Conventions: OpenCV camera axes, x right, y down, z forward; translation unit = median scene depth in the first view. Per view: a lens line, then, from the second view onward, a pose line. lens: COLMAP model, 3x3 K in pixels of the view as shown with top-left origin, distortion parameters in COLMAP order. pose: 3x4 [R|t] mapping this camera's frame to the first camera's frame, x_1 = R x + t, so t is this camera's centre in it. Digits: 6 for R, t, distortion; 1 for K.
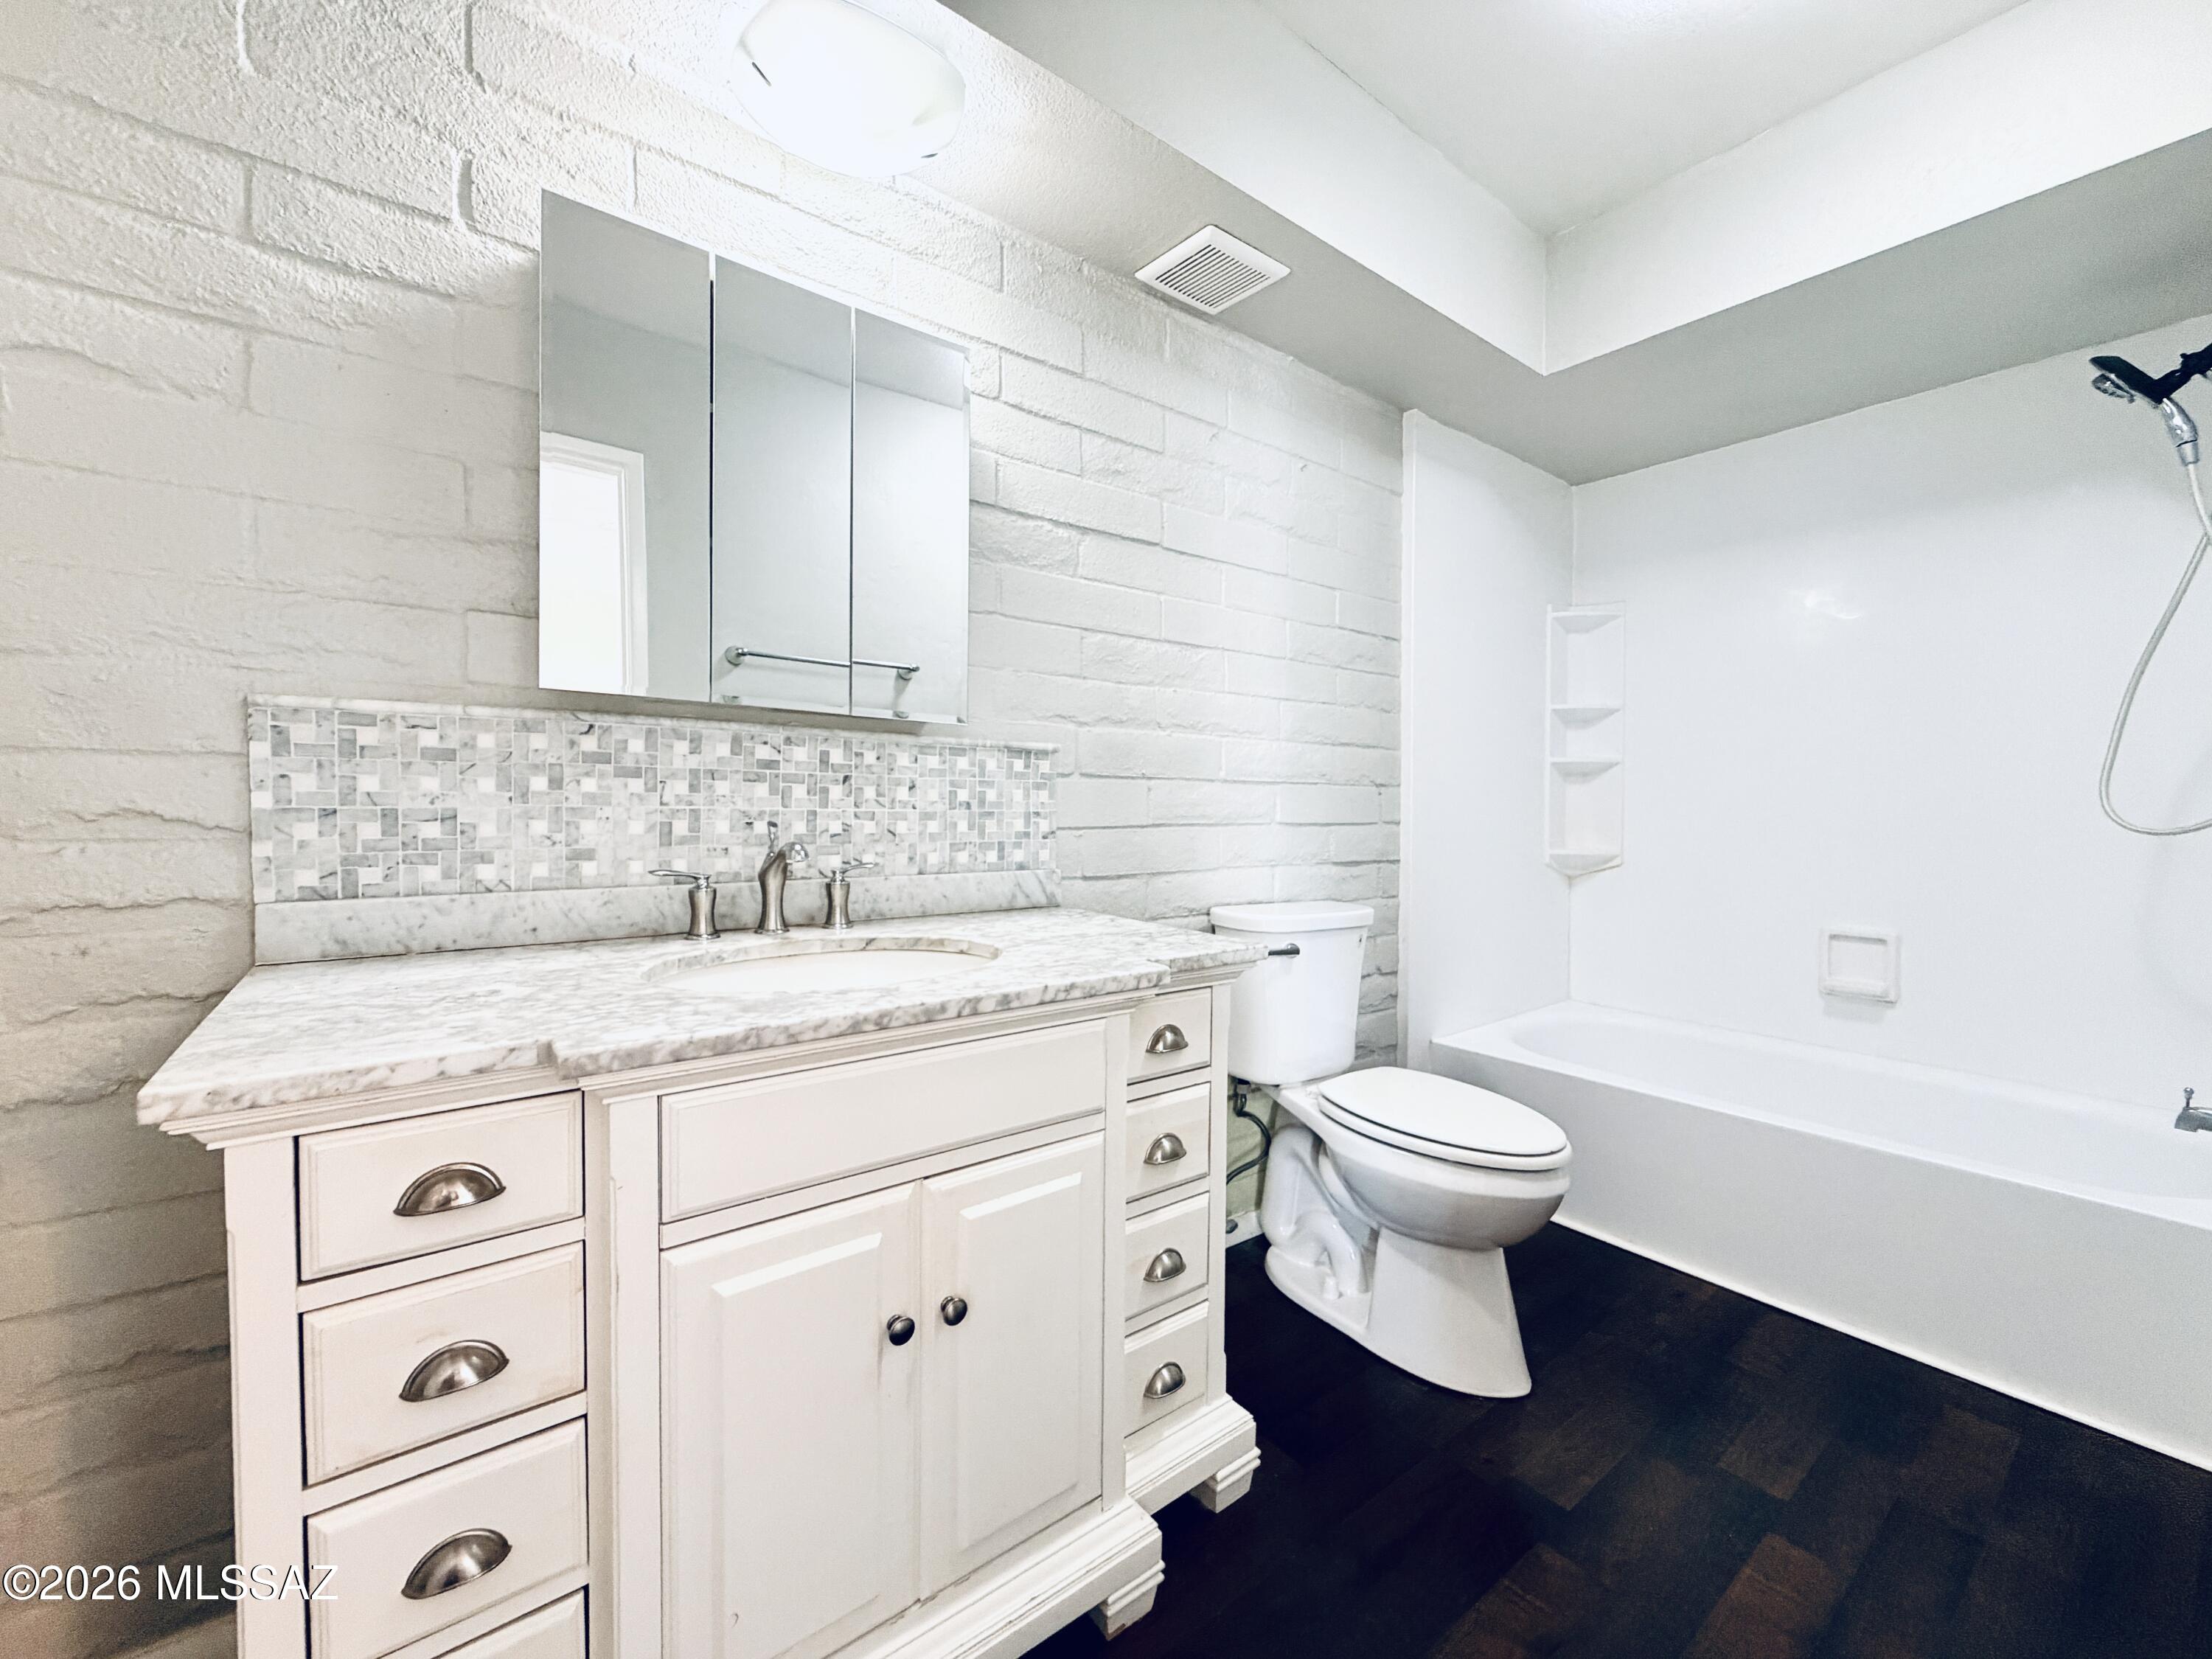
lens RADIAL K [[882.7, 0, 1096.0], [0, 882.7, 828.4], [0, 0, 1]] dist [0.000049, -0.000167]
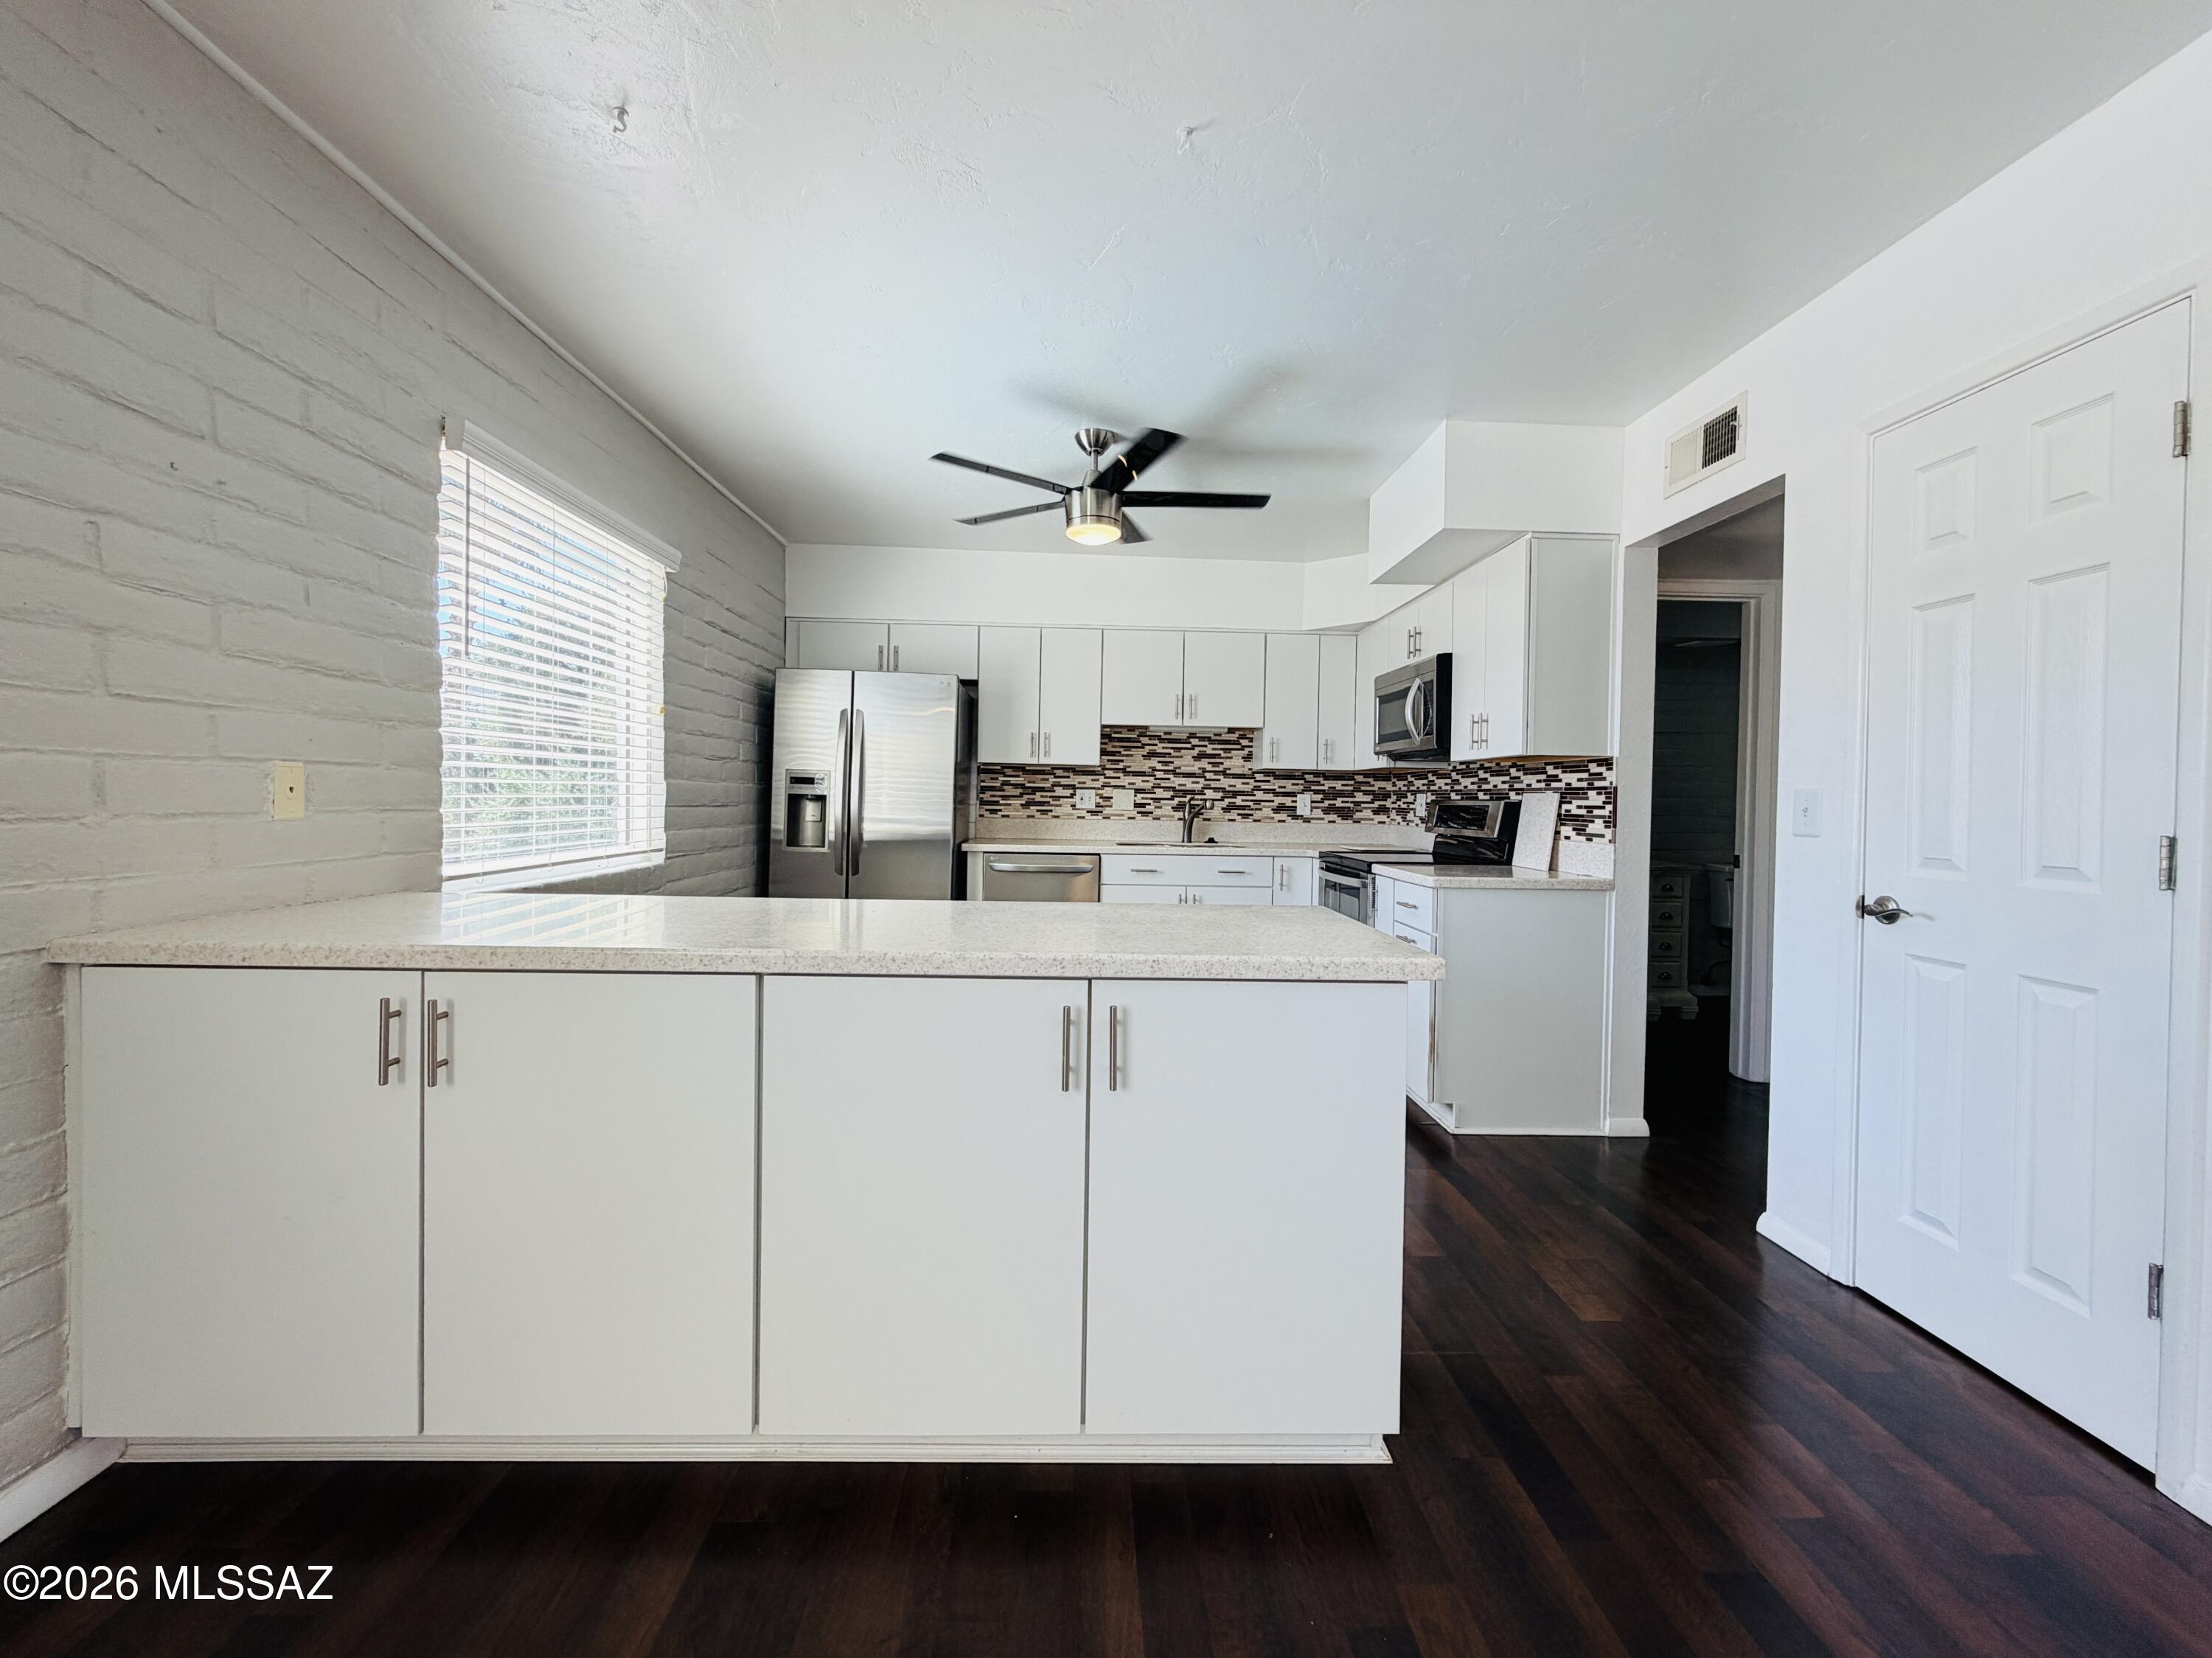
lens RADIAL K [[896.7, 0, 1097.4], [0, 896.7, 808.0], [0, 0, 1]] dist [0.002408, 0.000123]
pose [[0.812392, 0.015107, -0.582916, 0.310653], [-0.024508, 0.999666, -0.008248, -0.018374], [0.582596, 0.020987, 0.812491, -3.372149]]
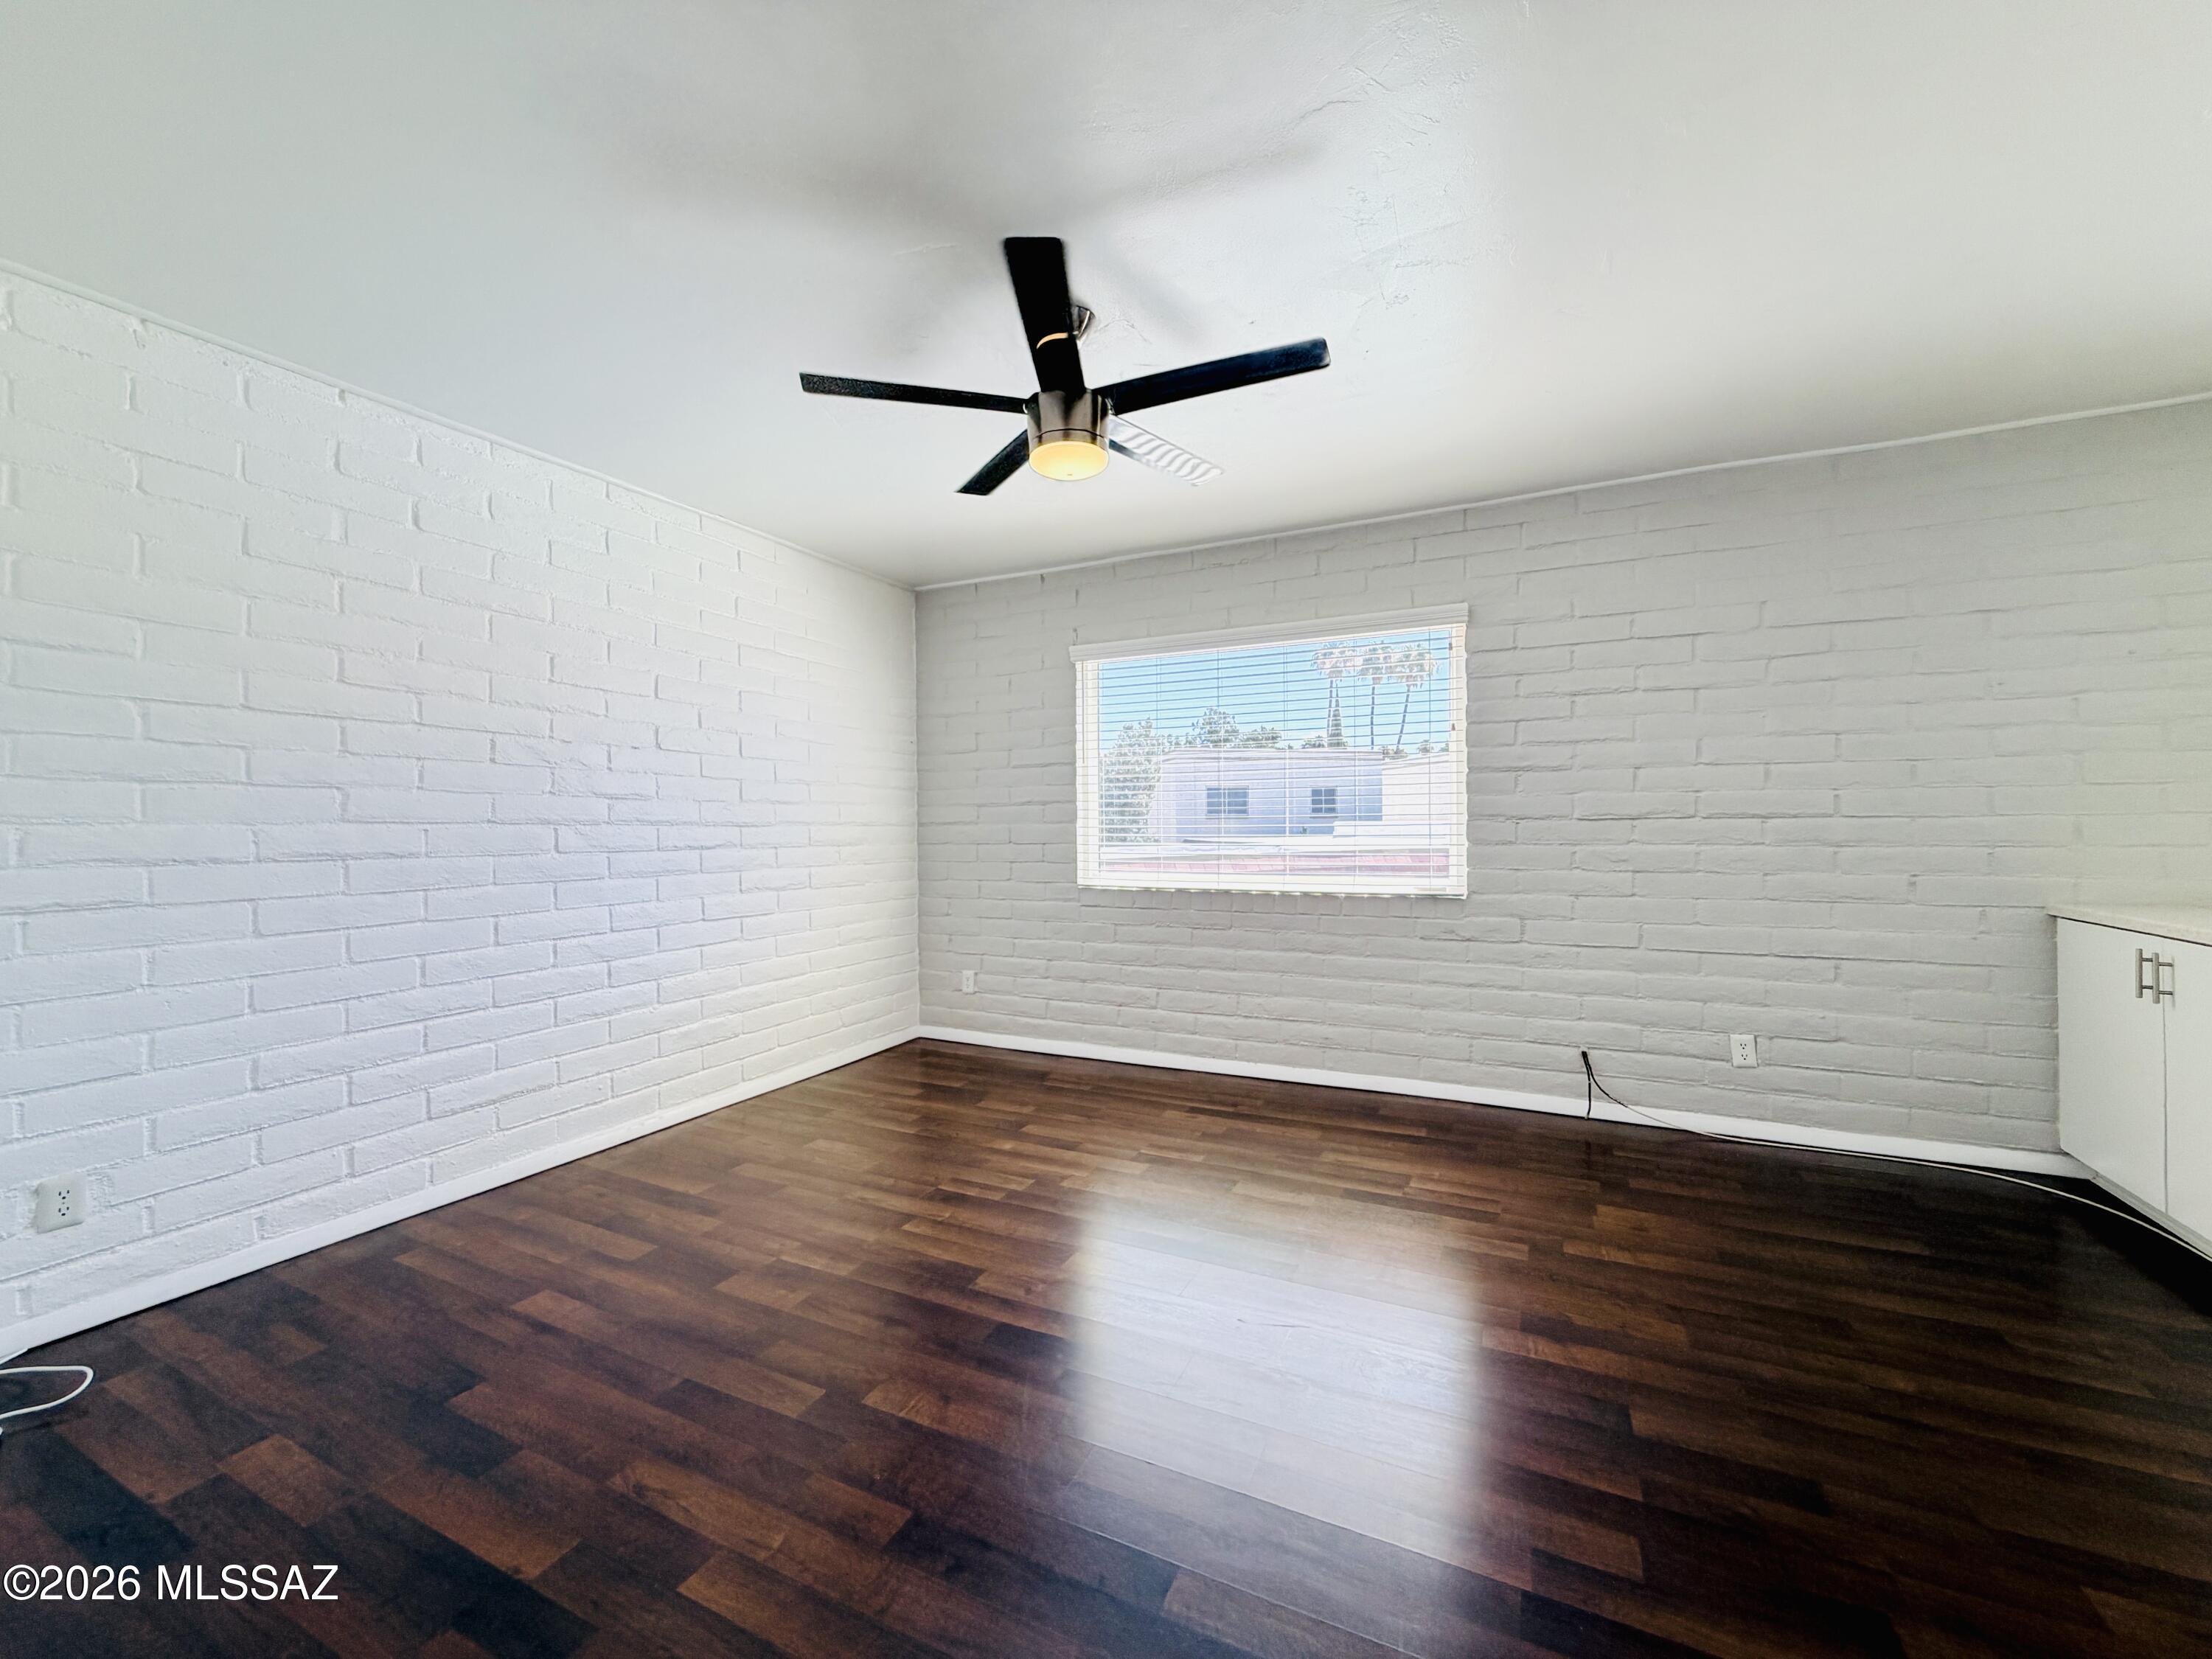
lens RADIAL K [[881.0, 0, 1101.0], [0, 881.0, 828.8], [0, 0, 1]] dist [-0.000828, 0.000019]
pose [[-0.892139, 0.004687, -0.451737, 1.763967], [-0.004462, 0.999806, 0.019186, -0.058668], [0.451739, 0.019133, -0.891945, -2.354142]]
